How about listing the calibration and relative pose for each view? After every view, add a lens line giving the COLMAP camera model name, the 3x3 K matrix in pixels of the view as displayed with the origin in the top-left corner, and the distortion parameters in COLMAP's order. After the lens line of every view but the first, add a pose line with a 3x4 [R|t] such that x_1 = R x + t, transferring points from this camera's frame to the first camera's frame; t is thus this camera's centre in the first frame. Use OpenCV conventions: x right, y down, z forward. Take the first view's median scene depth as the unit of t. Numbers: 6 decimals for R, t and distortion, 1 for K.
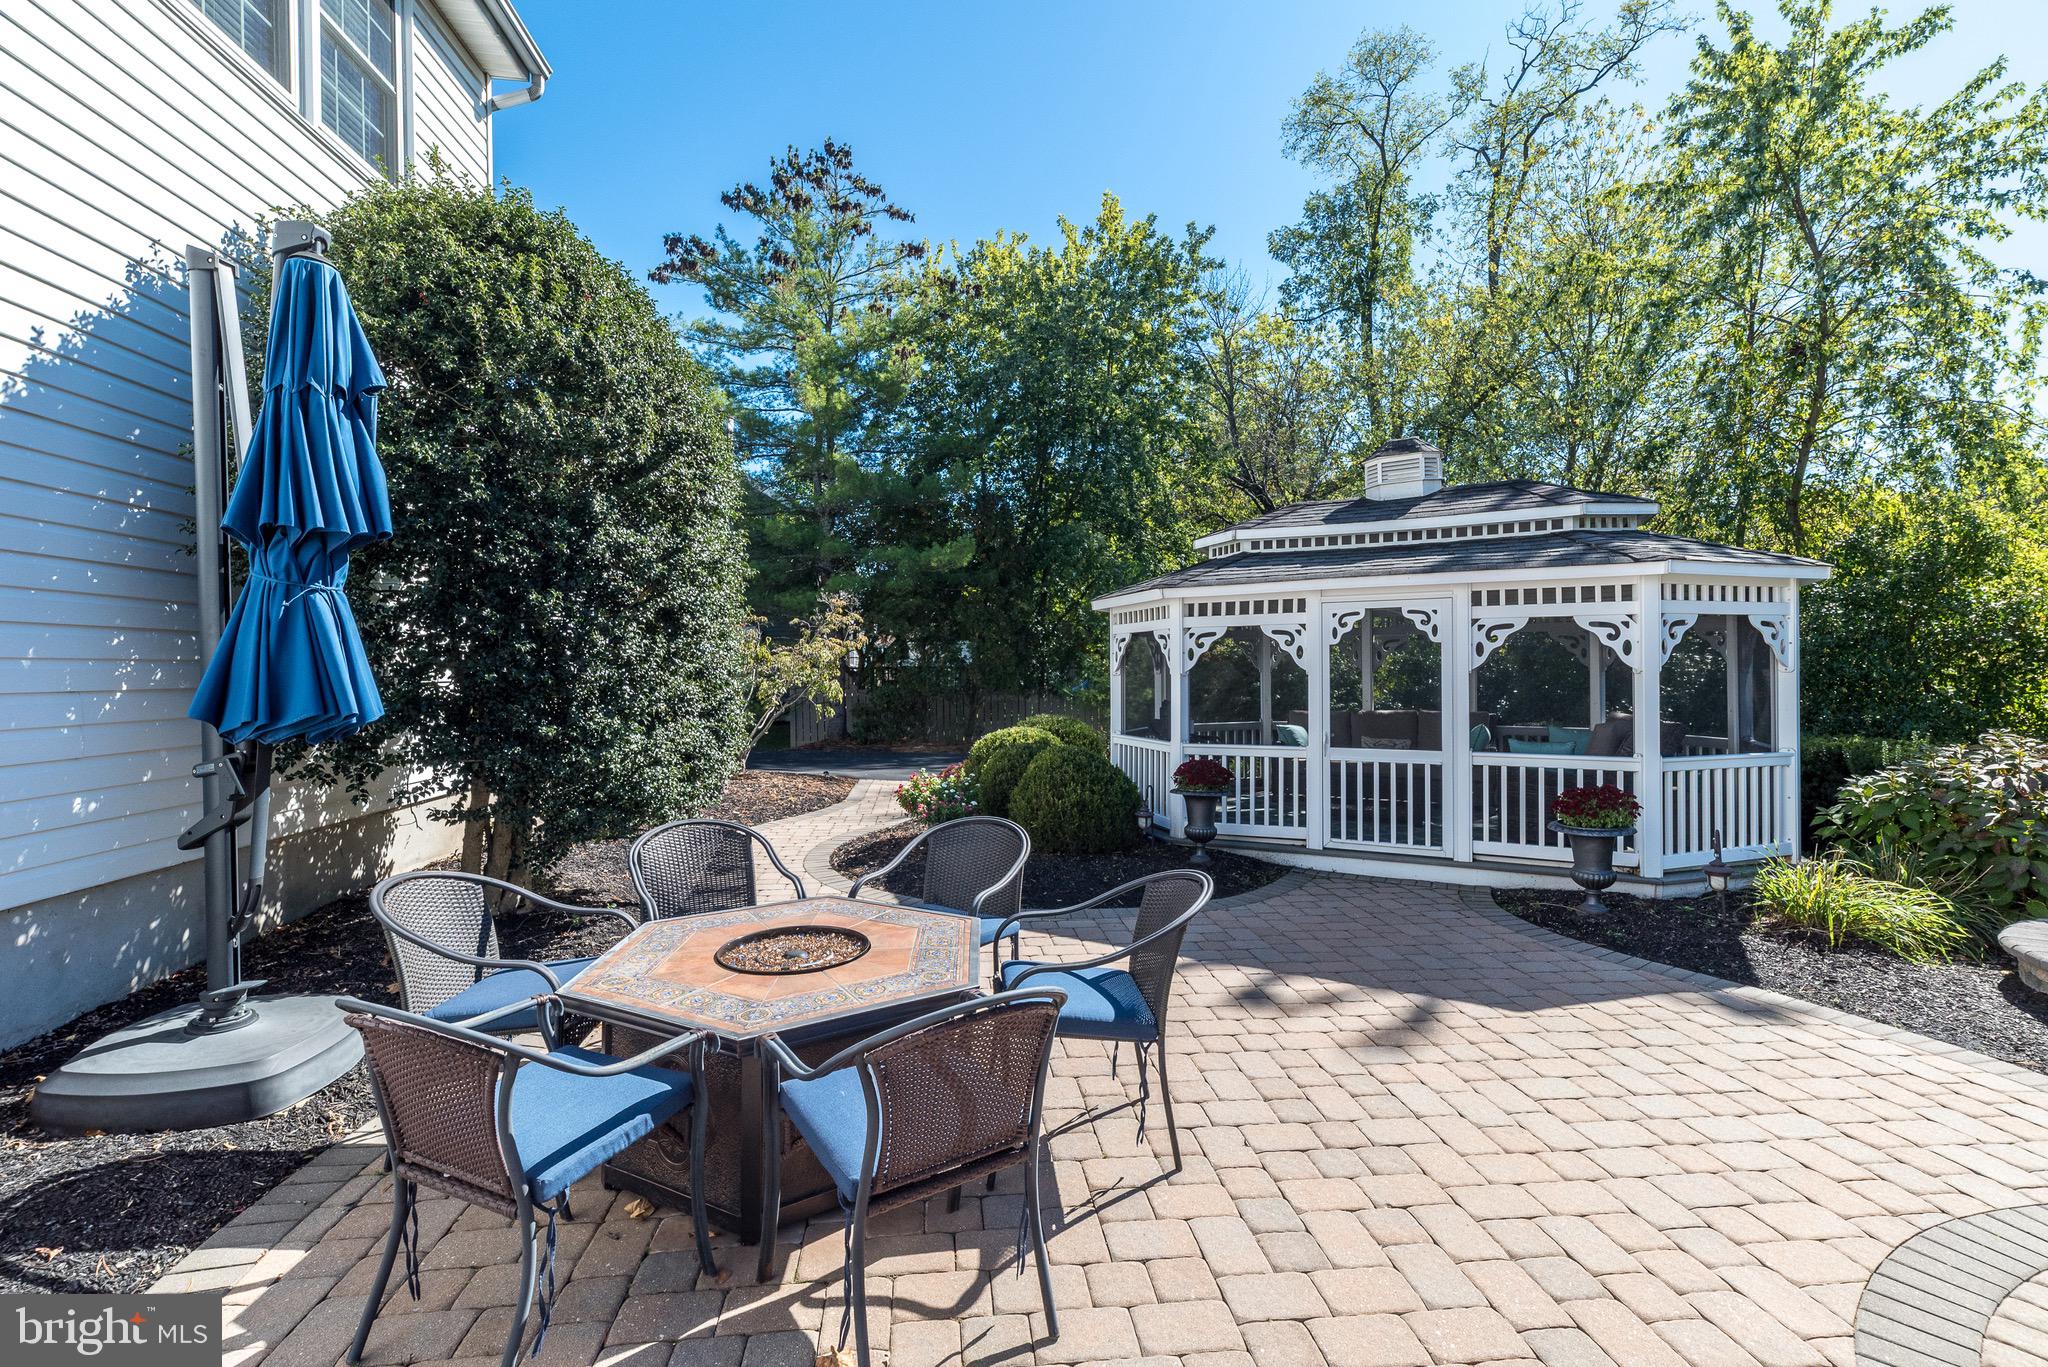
lens RADIAL K [[894.5, 0, 1022.4], [0, 894.5, 673.8], [0, 0, 1]] dist [0.011575, 0.000510]
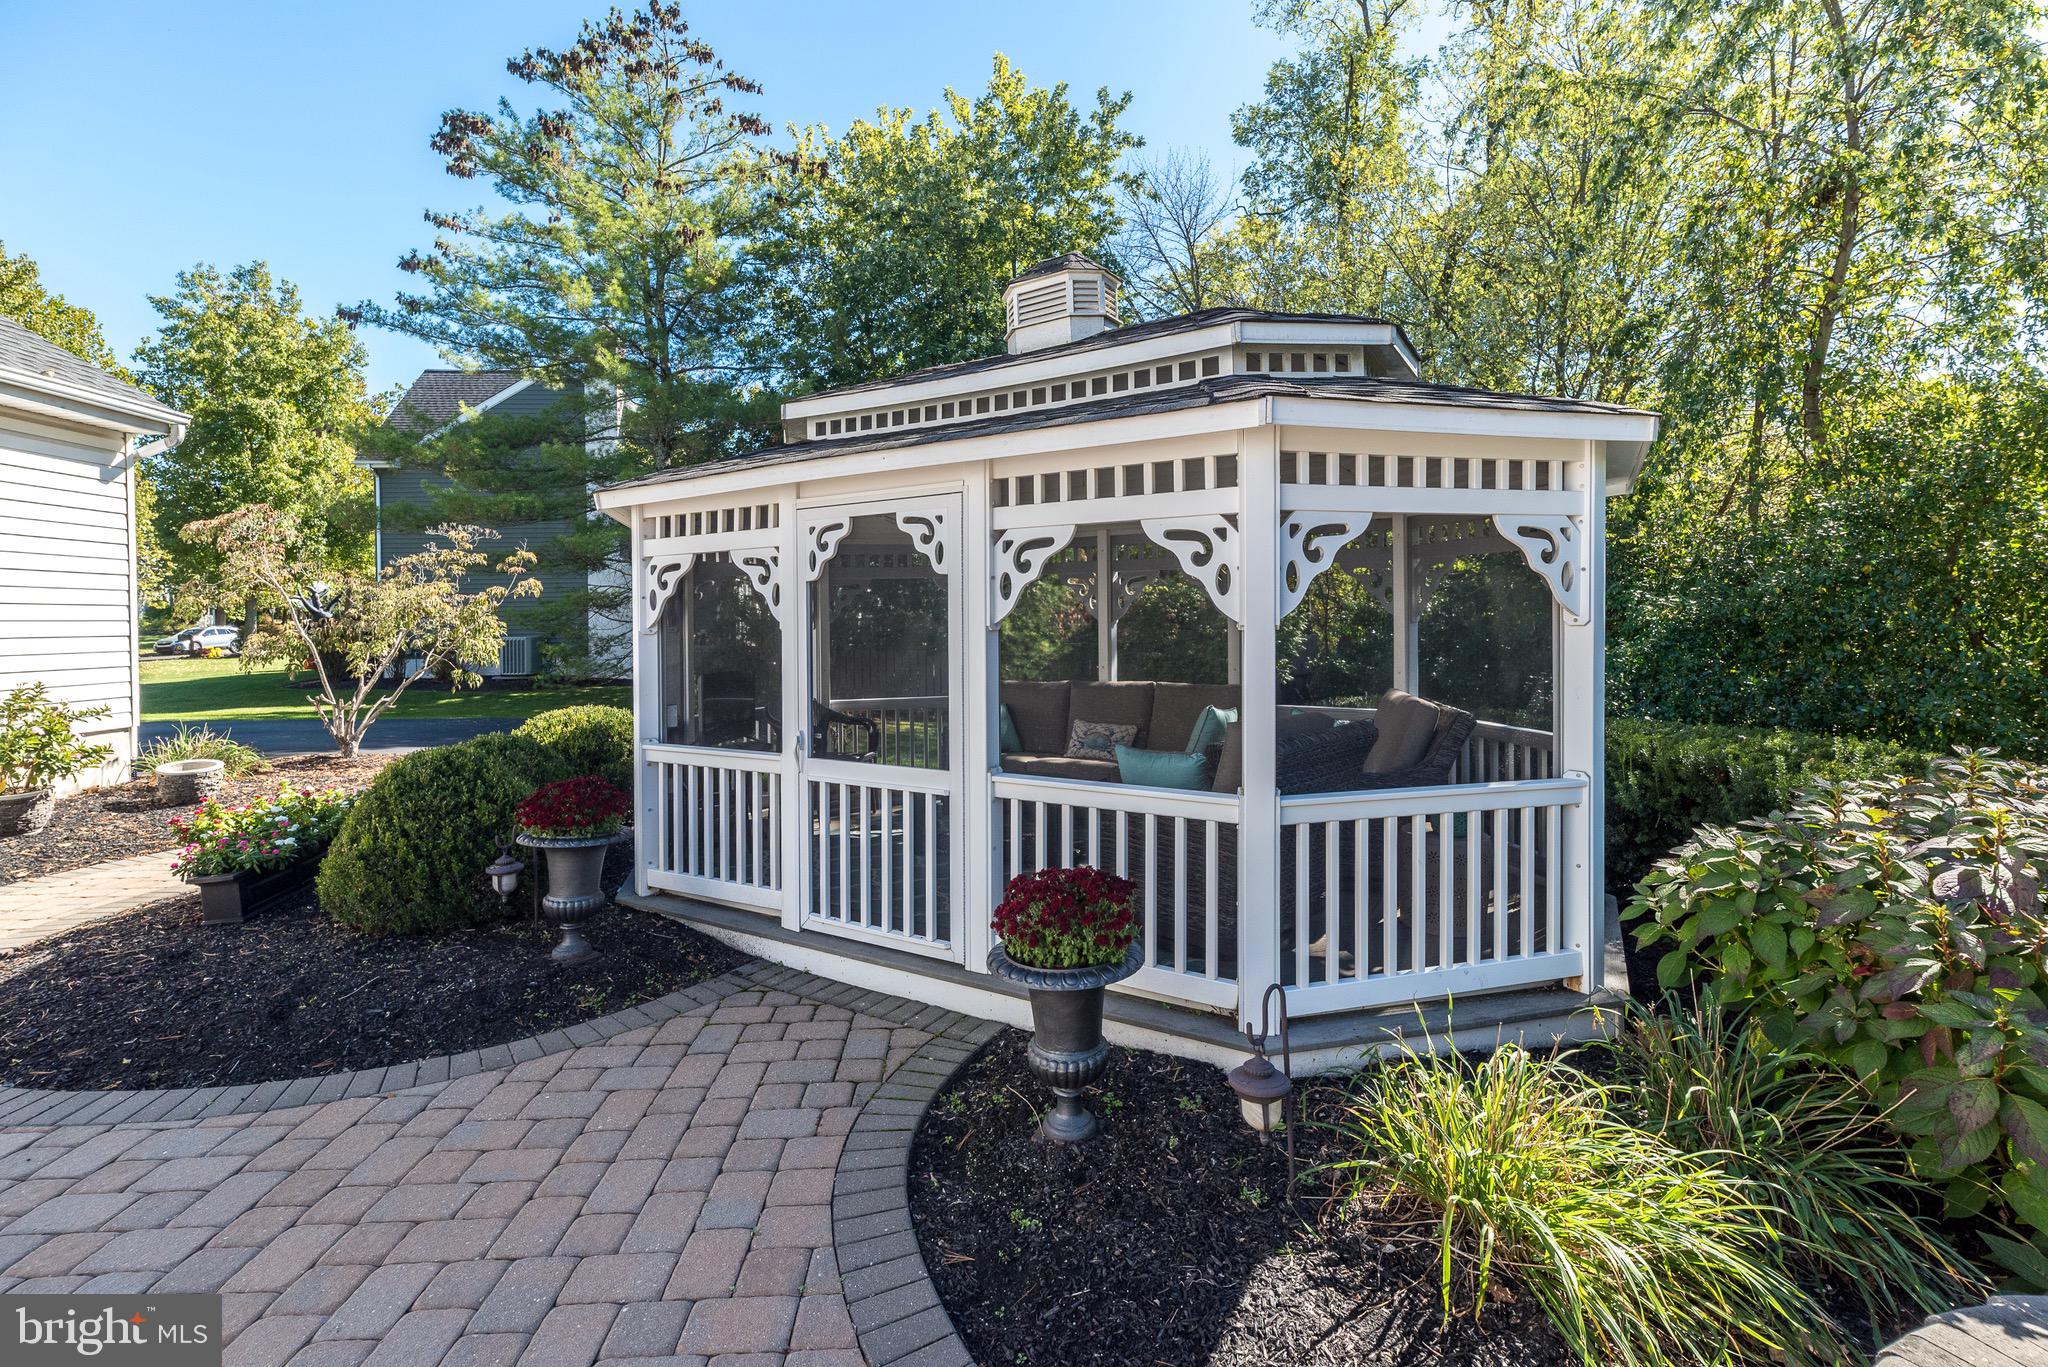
lens RADIAL K [[894.5, 0, 1035.6], [0, 894.5, 645.3], [0, 0, 1]] dist [0.011575, 0.000510]
pose [[0.998068, -0.003821, -0.062015, 0.523641], [0.005329, 0.999694, 0.024168, -0.004160], [0.061904, -0.024451, 0.997783, 0.426446]]
